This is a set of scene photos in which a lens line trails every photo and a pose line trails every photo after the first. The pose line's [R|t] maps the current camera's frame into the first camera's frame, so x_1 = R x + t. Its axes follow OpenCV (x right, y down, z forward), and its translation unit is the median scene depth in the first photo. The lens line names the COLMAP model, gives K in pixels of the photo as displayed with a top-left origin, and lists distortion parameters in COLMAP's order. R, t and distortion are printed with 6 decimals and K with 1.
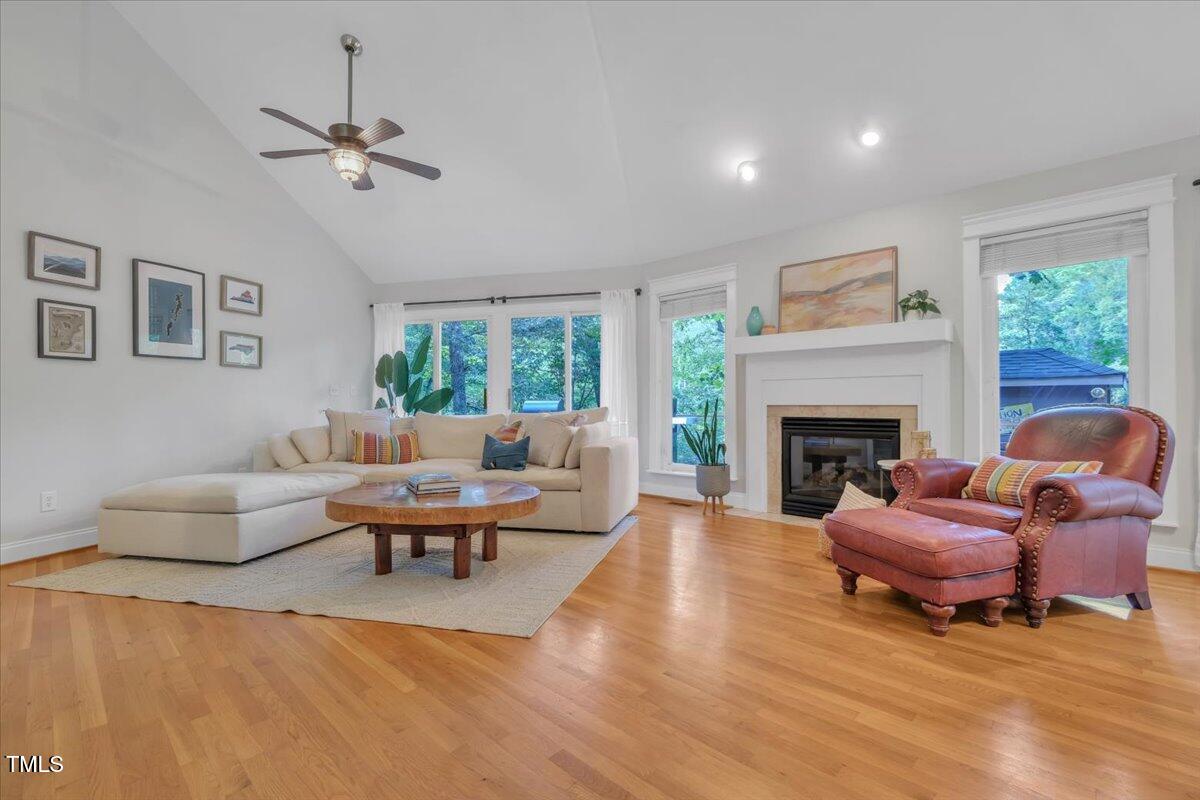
lens RADIAL K [[530.4, 0, 600.0], [0, 530.4, 400.0], [0, 0, 1]] dist [-0.002522, -0.000719]
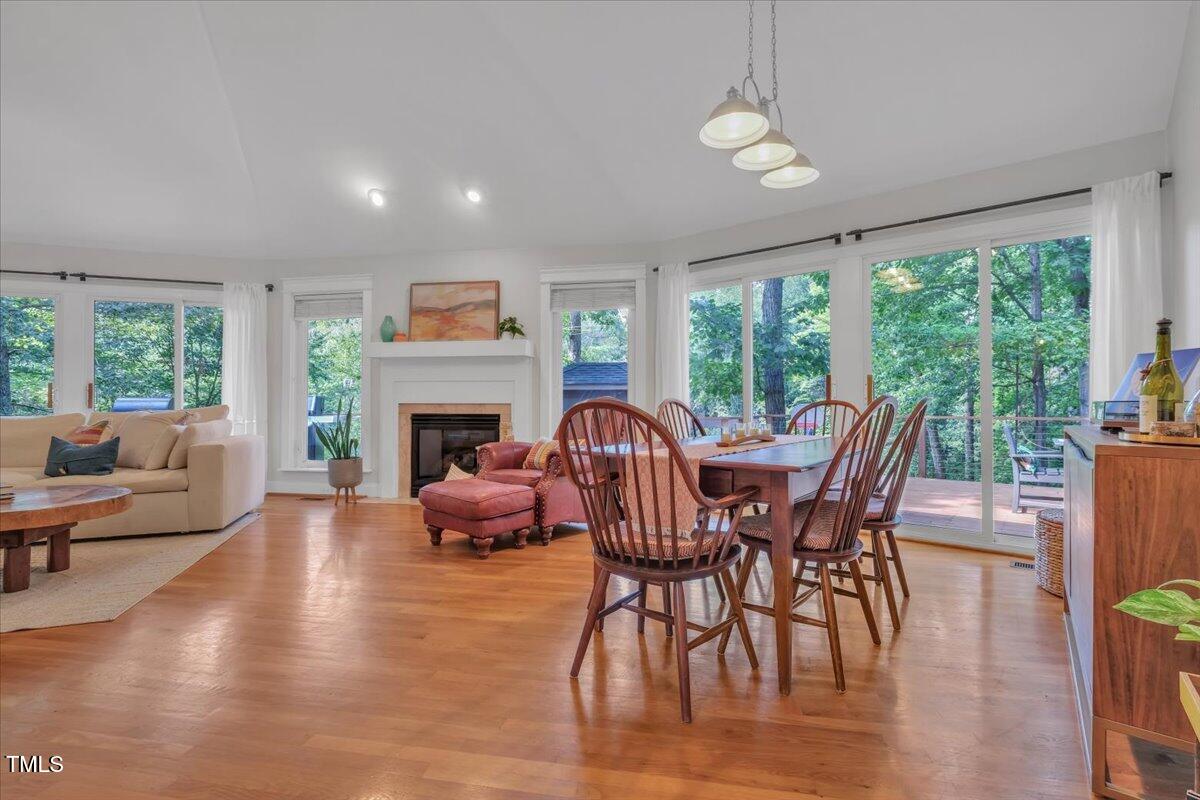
lens RADIAL K [[530.4, 0, 600.0], [0, 530.4, 400.0], [0, 0, 1]] dist [-0.002522, -0.000719]
pose [[0.827565, 0.006195, 0.561336, 0.036483], [-0.007351, 0.999973, -0.000200, -0.000839], [-0.561322, -0.003961, 0.827588, -0.196308]]
